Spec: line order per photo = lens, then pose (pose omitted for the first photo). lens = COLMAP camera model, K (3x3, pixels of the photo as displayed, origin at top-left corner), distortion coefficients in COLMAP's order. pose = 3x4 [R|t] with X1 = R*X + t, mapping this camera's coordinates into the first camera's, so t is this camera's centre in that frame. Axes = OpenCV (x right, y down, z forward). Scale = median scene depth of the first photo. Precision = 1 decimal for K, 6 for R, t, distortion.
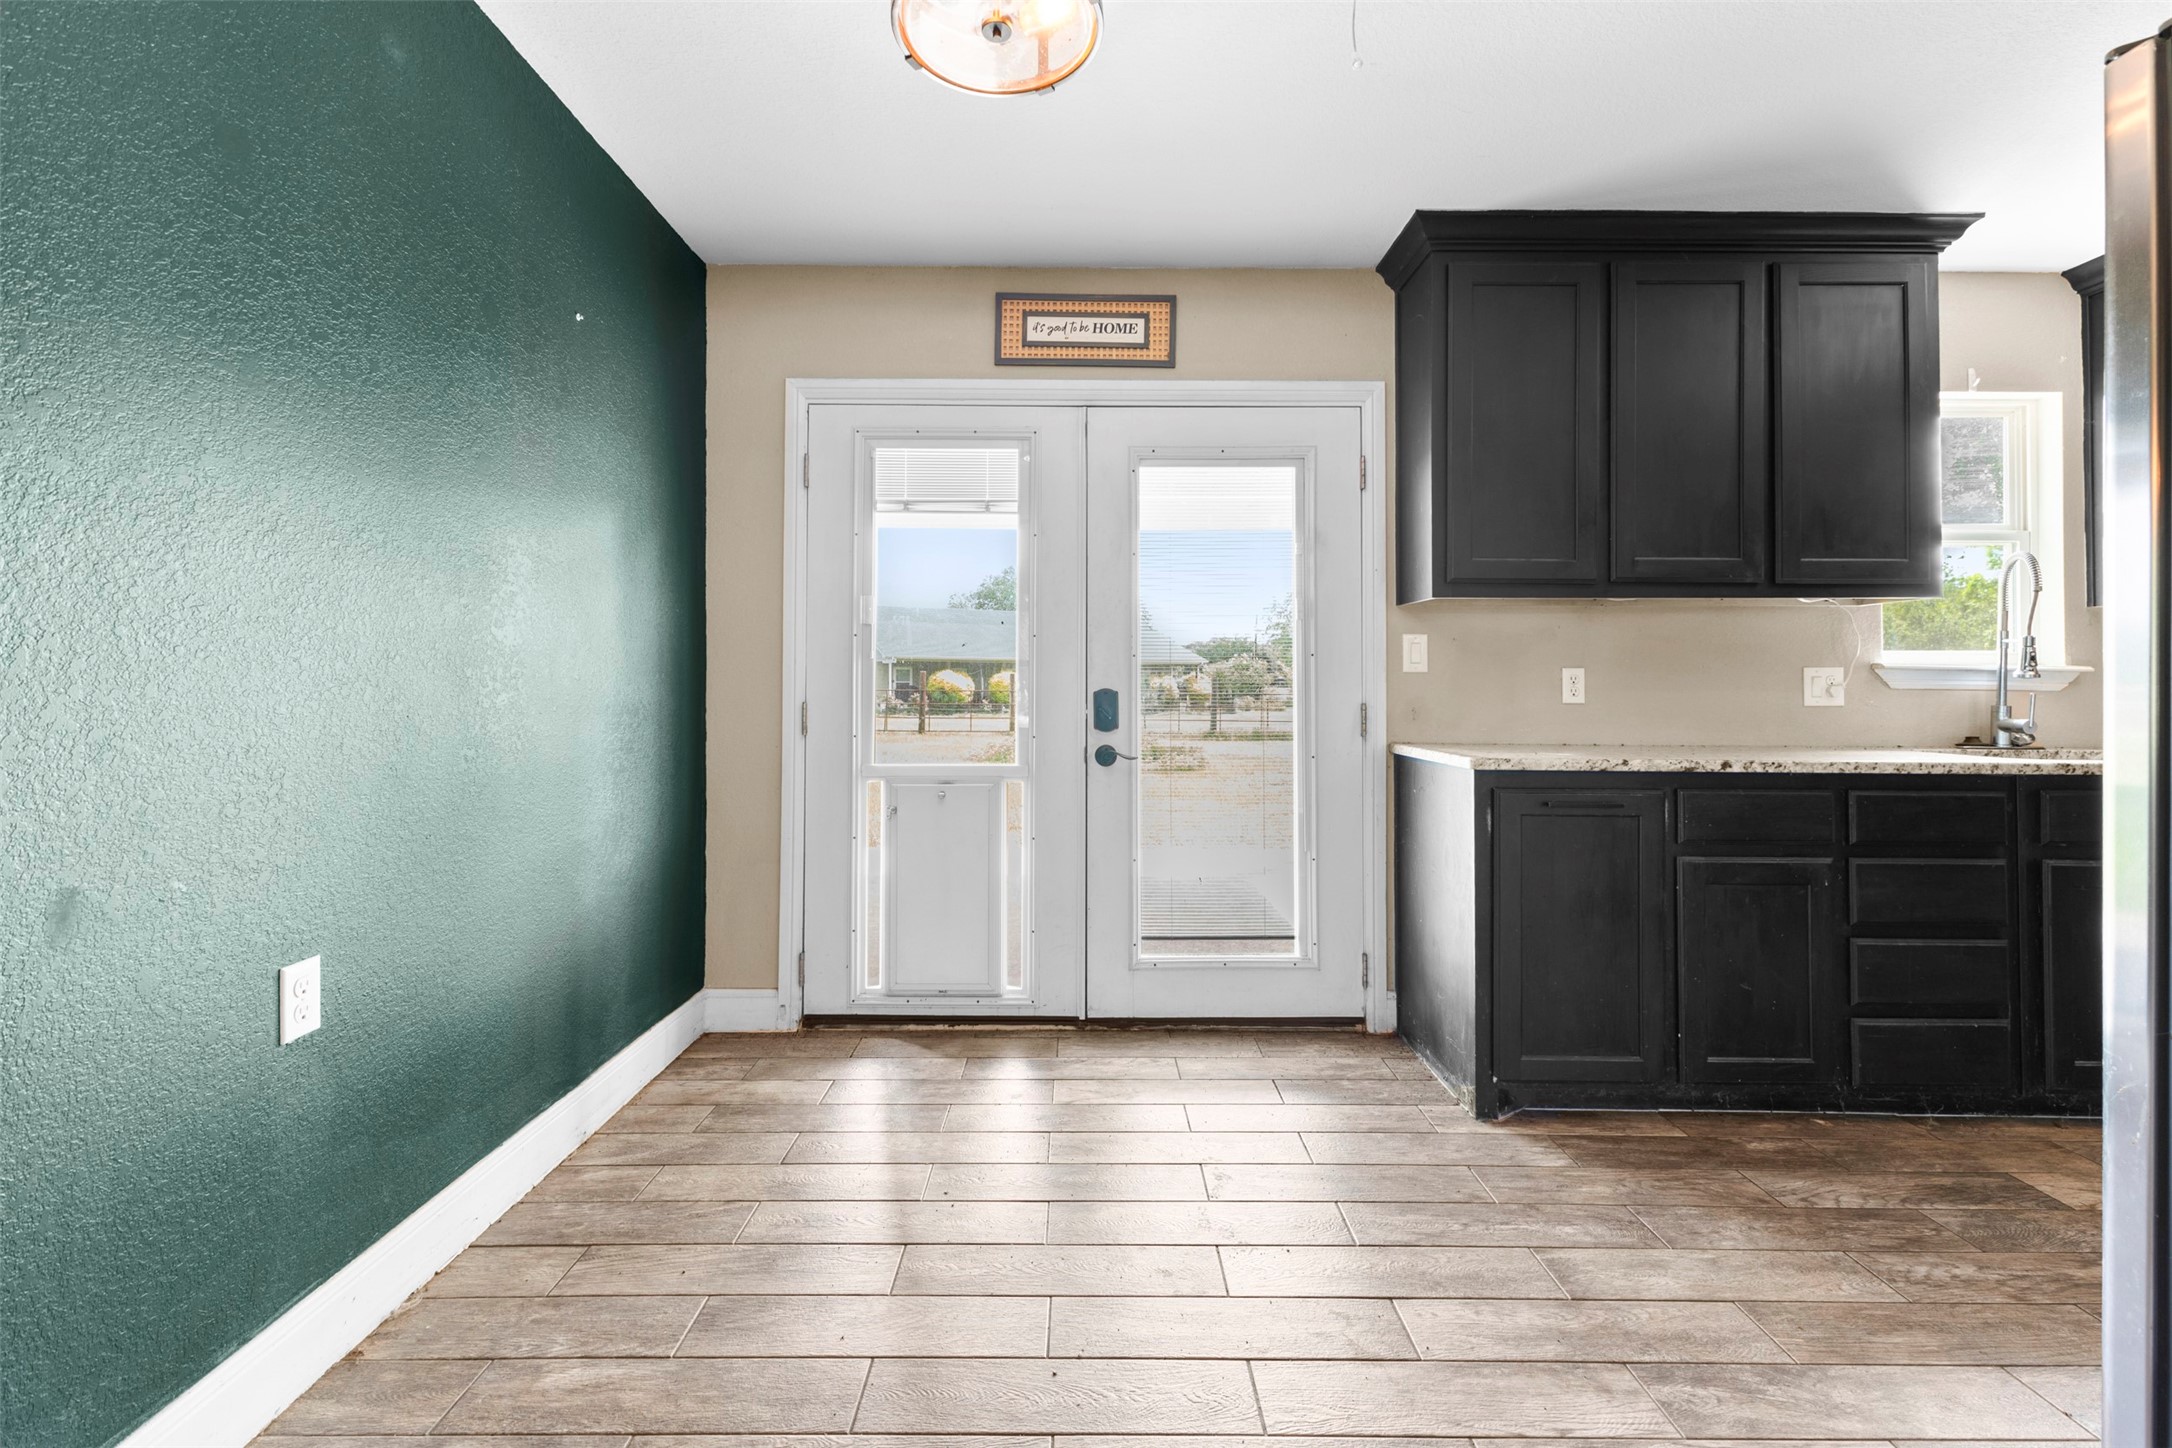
lens RADIAL K [[954.1, 0, 1084.5], [0, 954.1, 653.4], [0, 0, 1]] dist [0.000386, 0.000090]
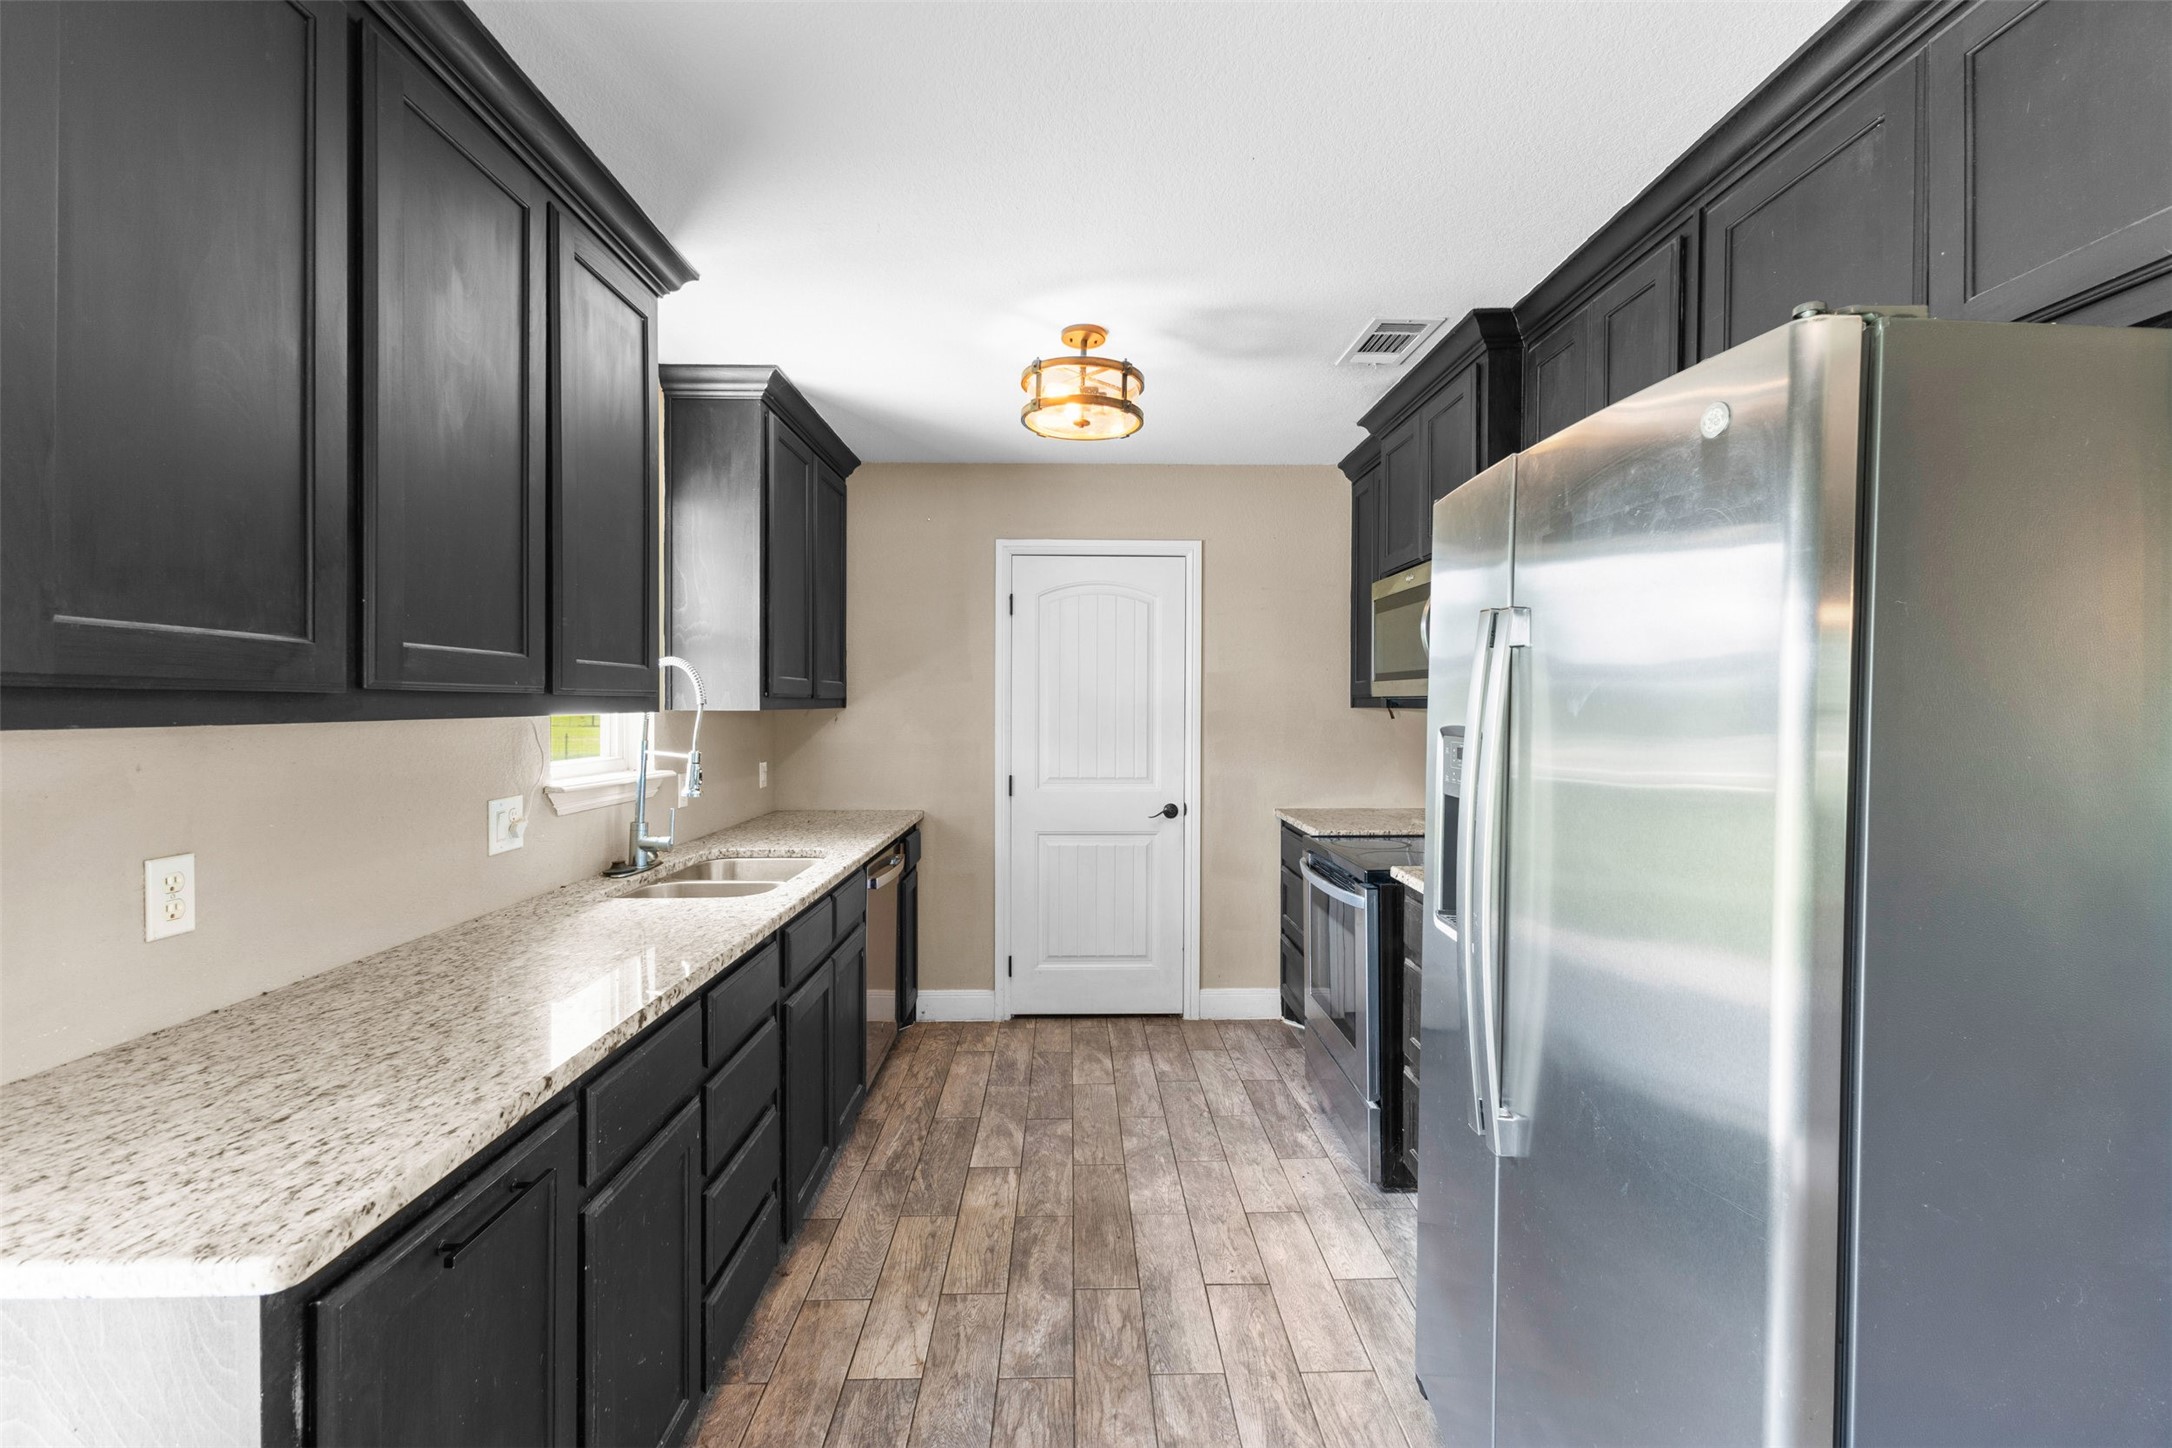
lens RADIAL K [[933.9, 0, 1093.1], [0, 933.9, 707.9], [0, 0, 1]] dist [0.004050, 0.000193]
pose [[-0.038226, -0.009192, 0.999227, 0.060041], [-0.037601, 0.999263, 0.007754, -0.077026], [-0.998561, -0.037275, -0.038544, 0.610951]]
